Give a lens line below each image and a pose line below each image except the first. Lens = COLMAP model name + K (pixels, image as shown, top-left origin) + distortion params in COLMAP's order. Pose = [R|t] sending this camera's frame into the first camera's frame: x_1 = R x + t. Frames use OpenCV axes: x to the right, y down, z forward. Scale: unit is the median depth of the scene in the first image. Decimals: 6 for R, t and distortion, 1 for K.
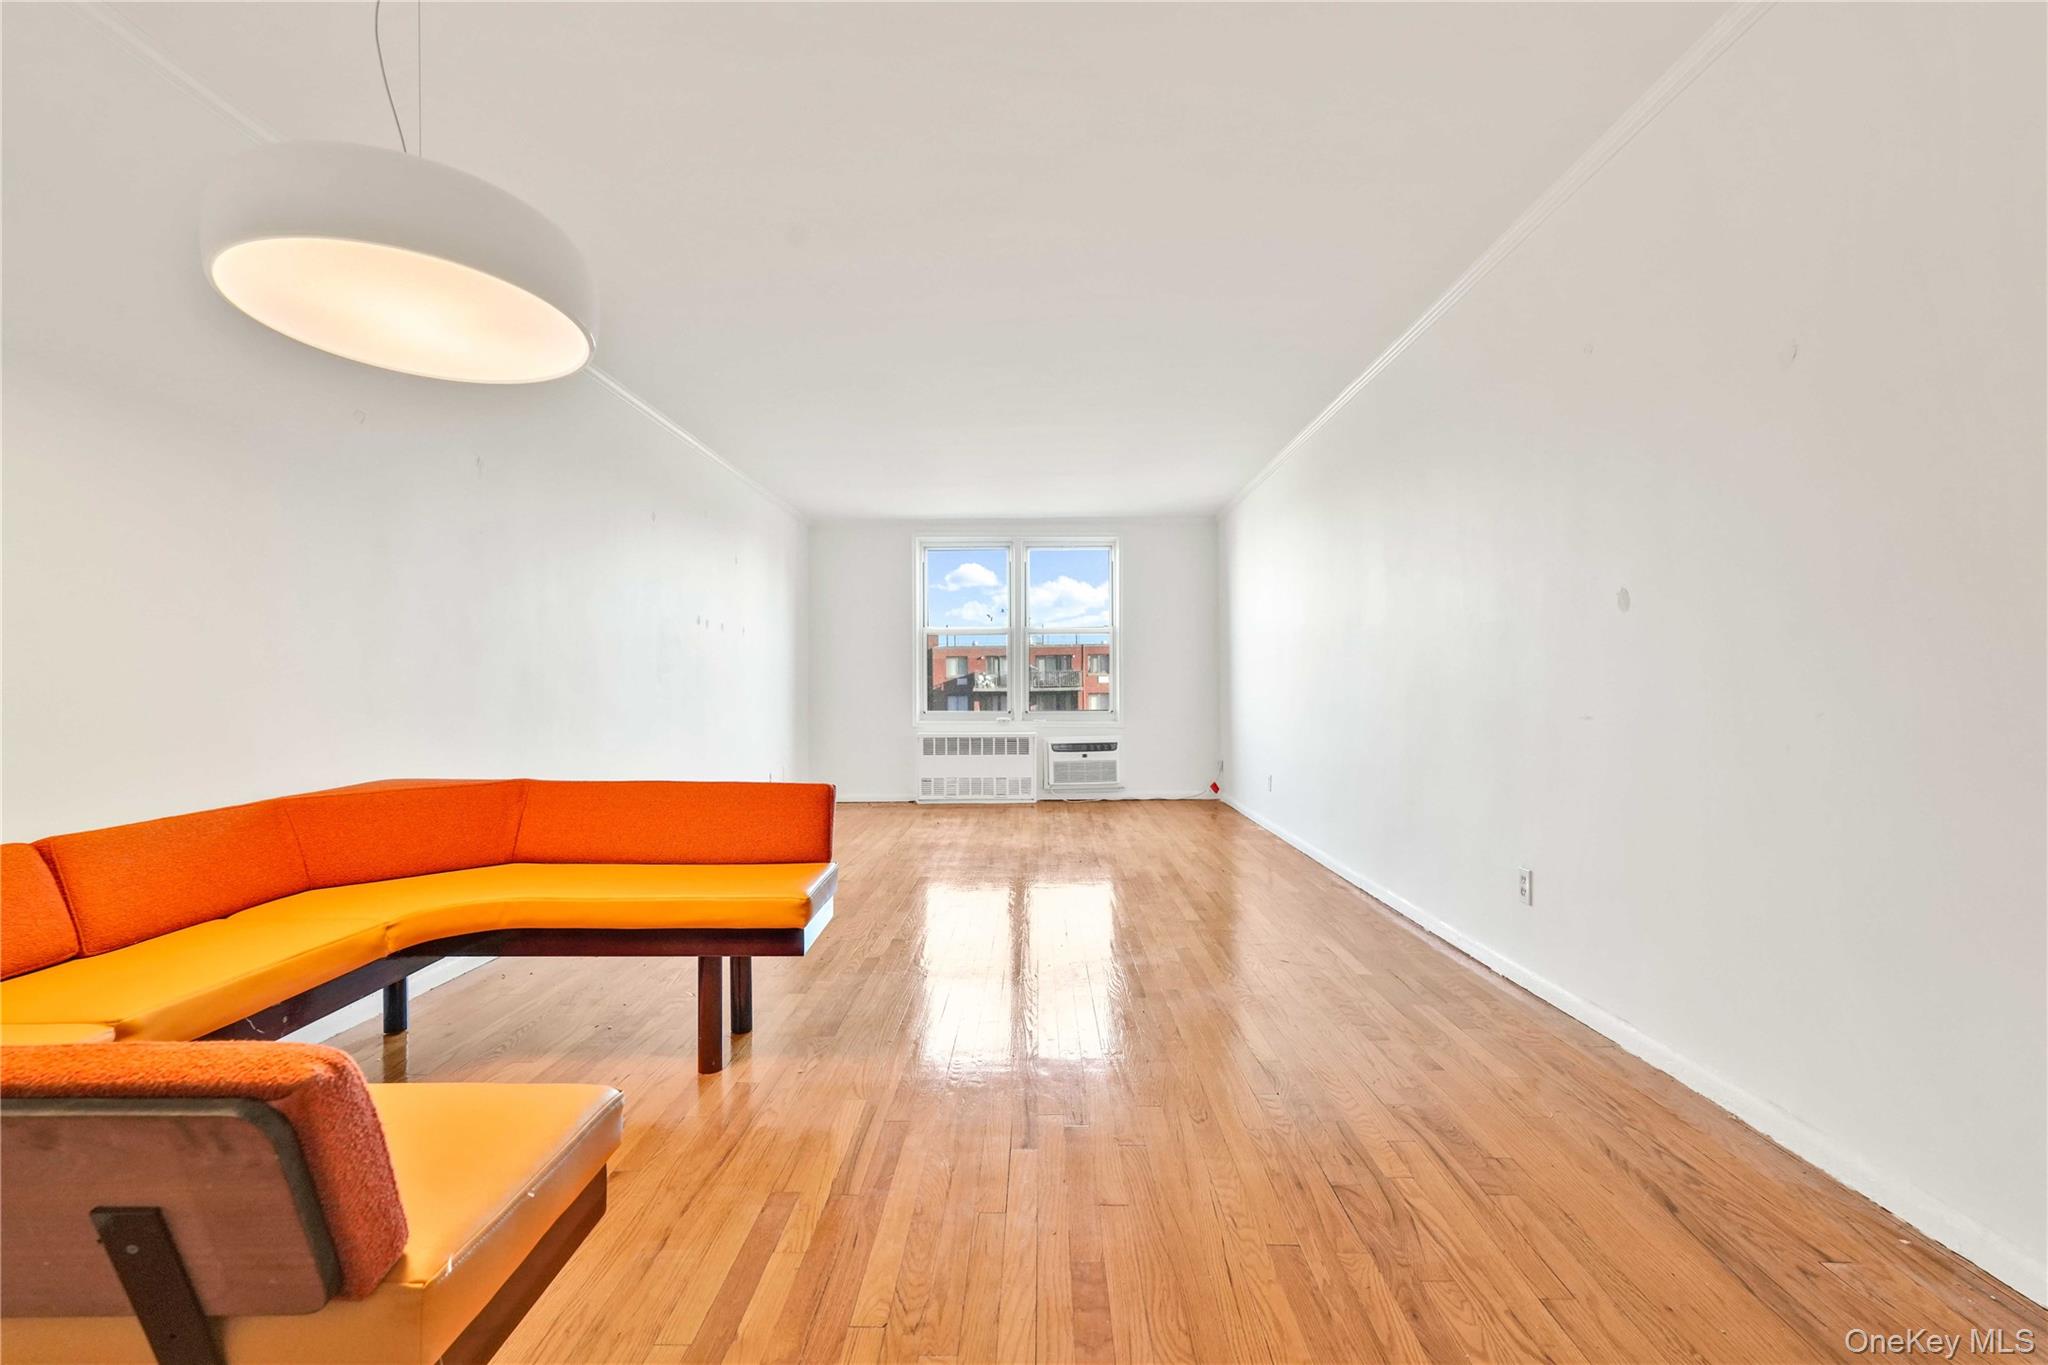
lens RADIAL K [[916.2, 0, 1024.4], [0, 916.2, 679.0], [0, 0, 1]] dist [-0.016916, 0.009940]
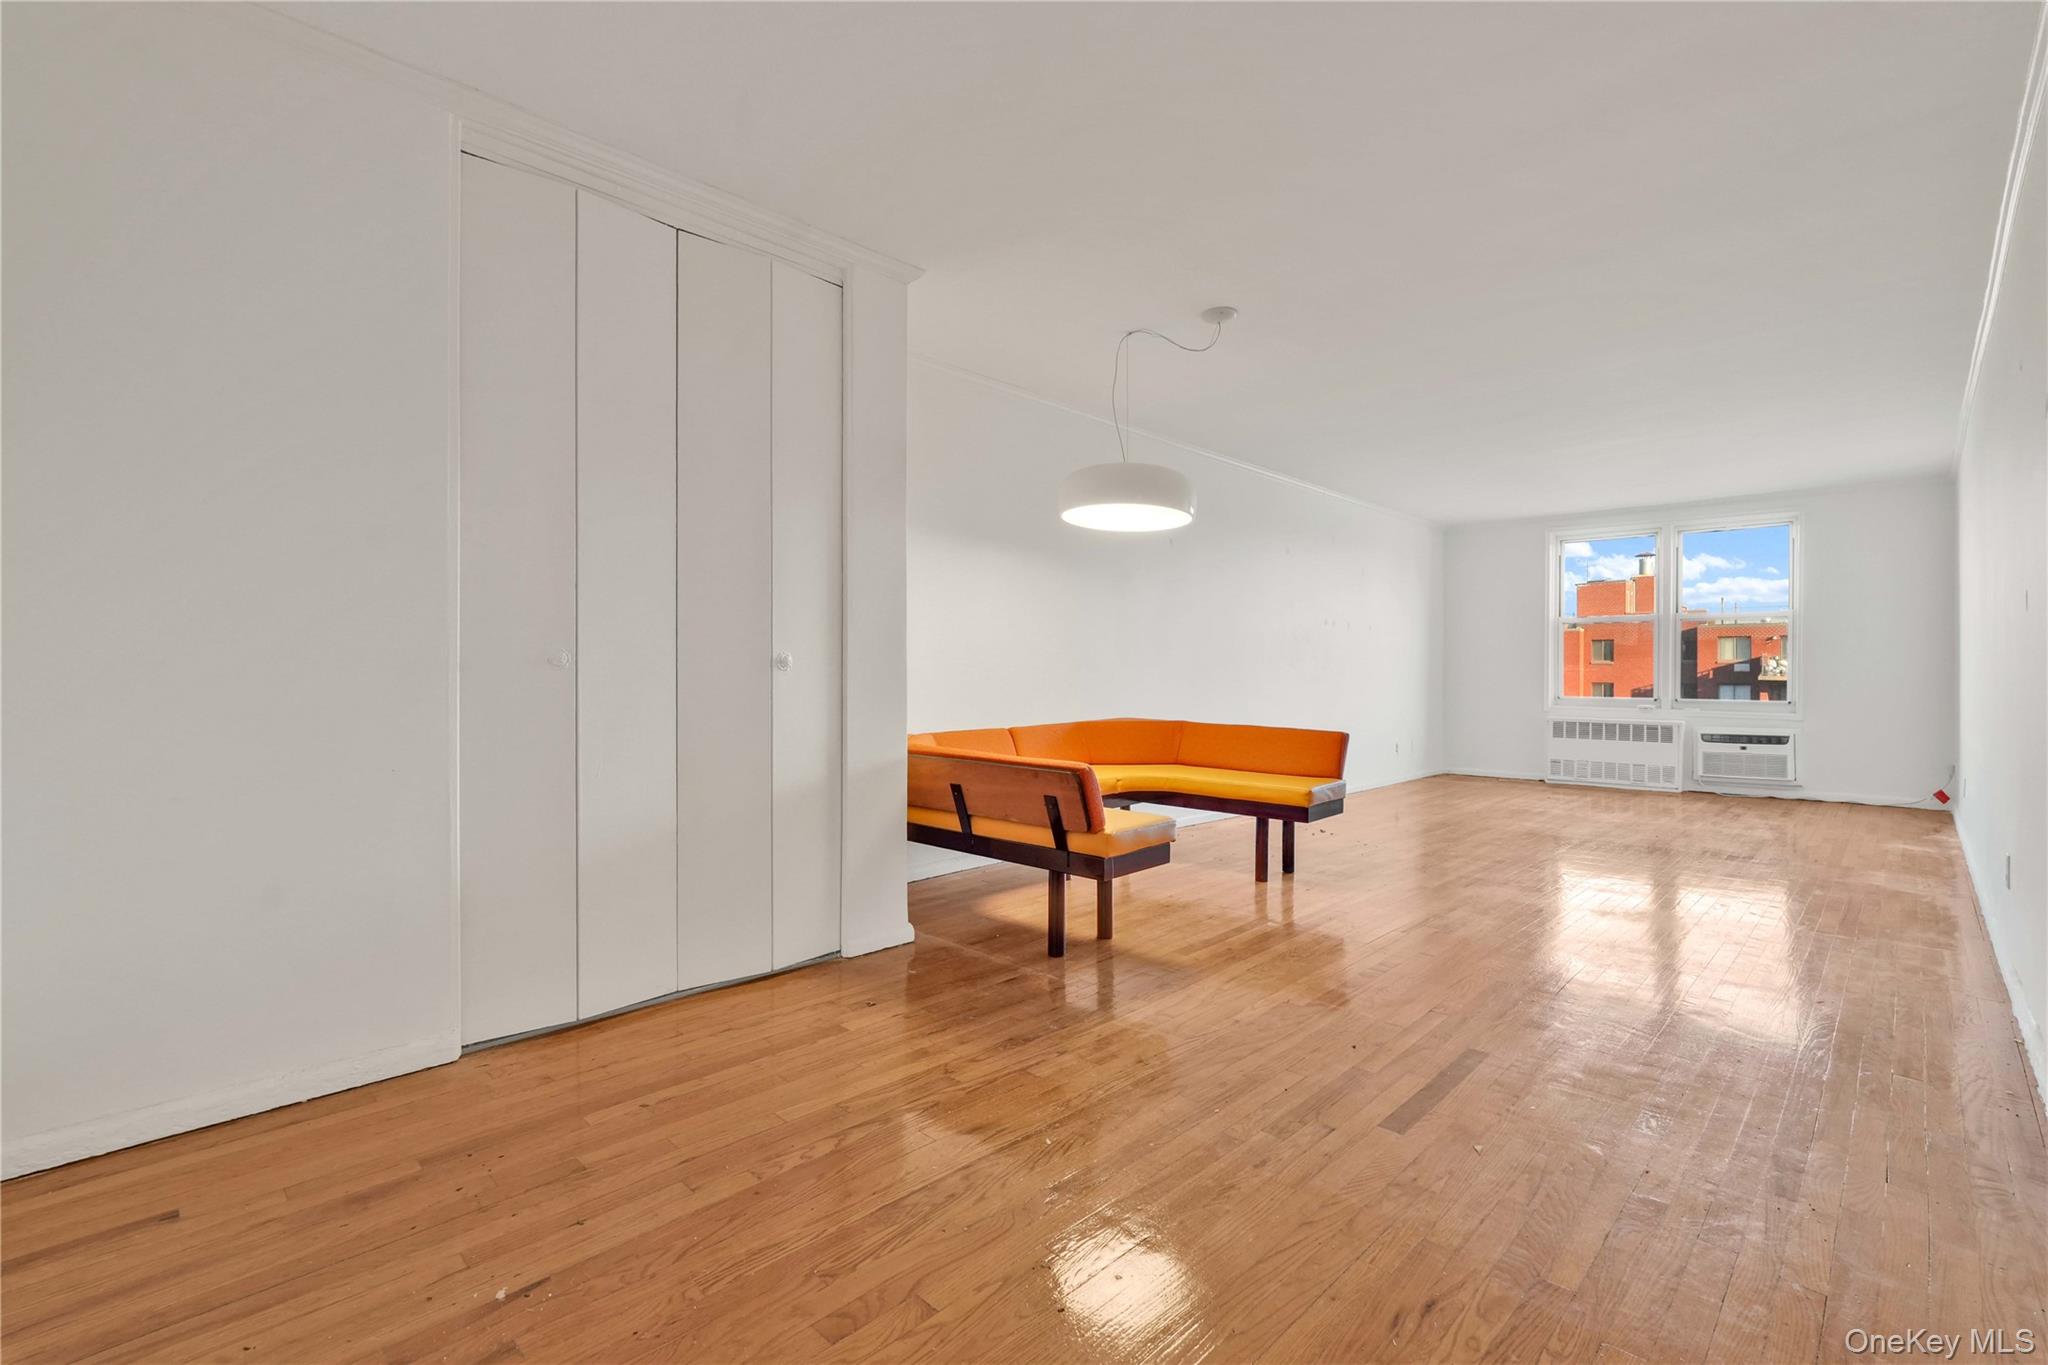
lens RADIAL K [[916.2, 0, 1024.4], [0, 916.2, 679.0], [0, 0, 1]] dist [-0.016916, 0.009940]
pose [[0.731211, 0.014820, -0.681990, 0.162648], [-0.002728, 0.999820, 0.018801, -0.003348], [0.682146, -0.011887, 0.731120, -0.195224]]
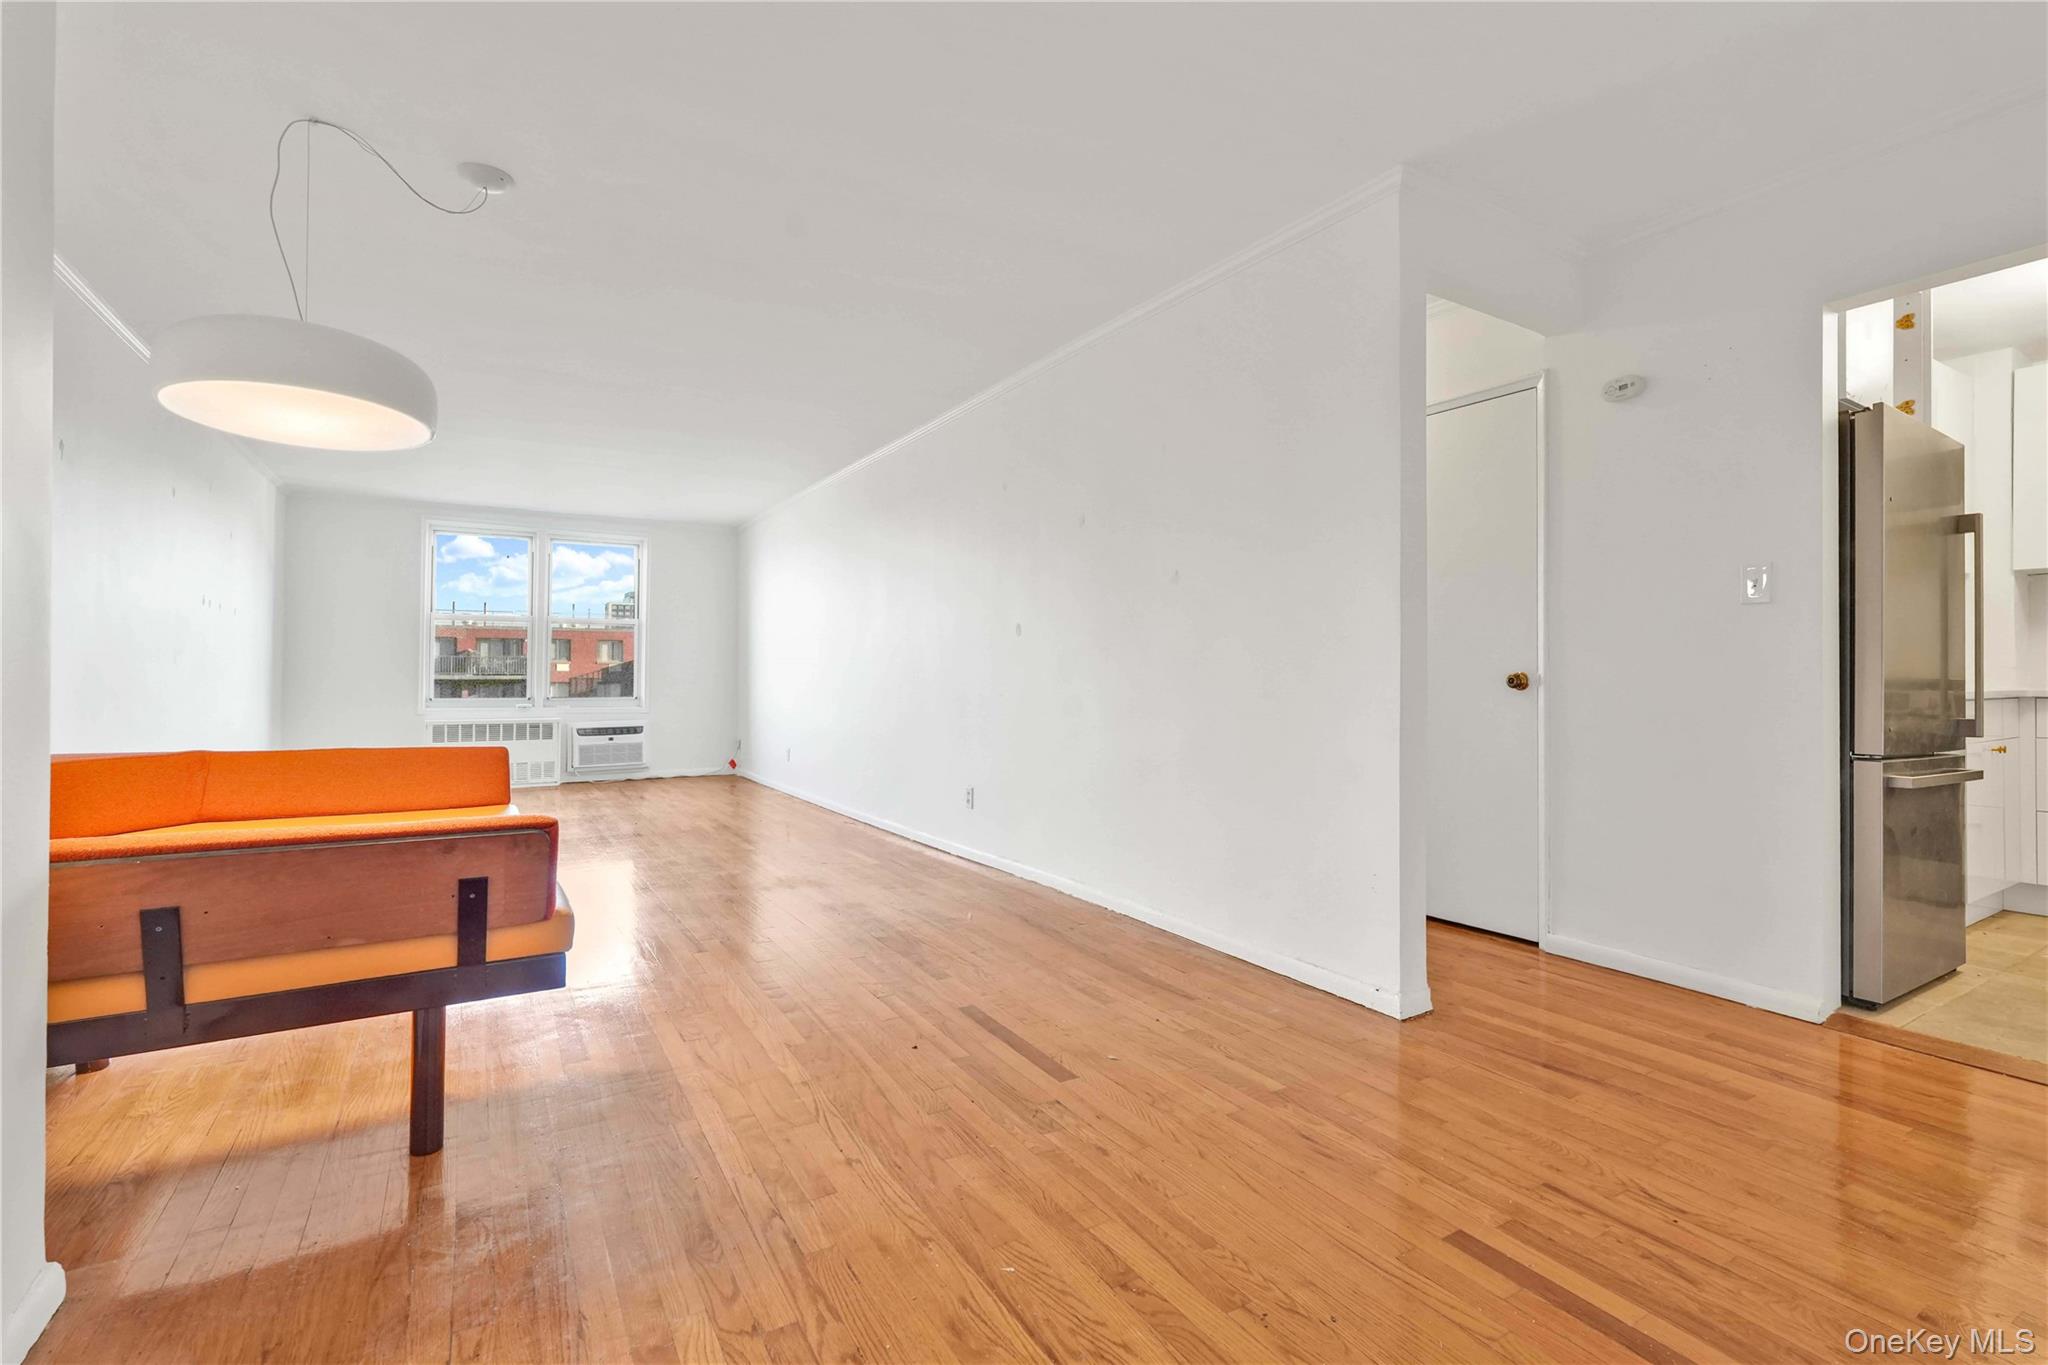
lens RADIAL K [[925.7, 0, 1032.4], [0, 925.7, 670.8], [0, 0, 1]] dist [-0.015730, 0.008747]
pose [[0.845706, 0.011306, 0.533530, -0.094481], [-0.012517, 0.999921, -0.001349, -0.000890], [-0.533503, -0.005538, 0.845780, -0.179612]]
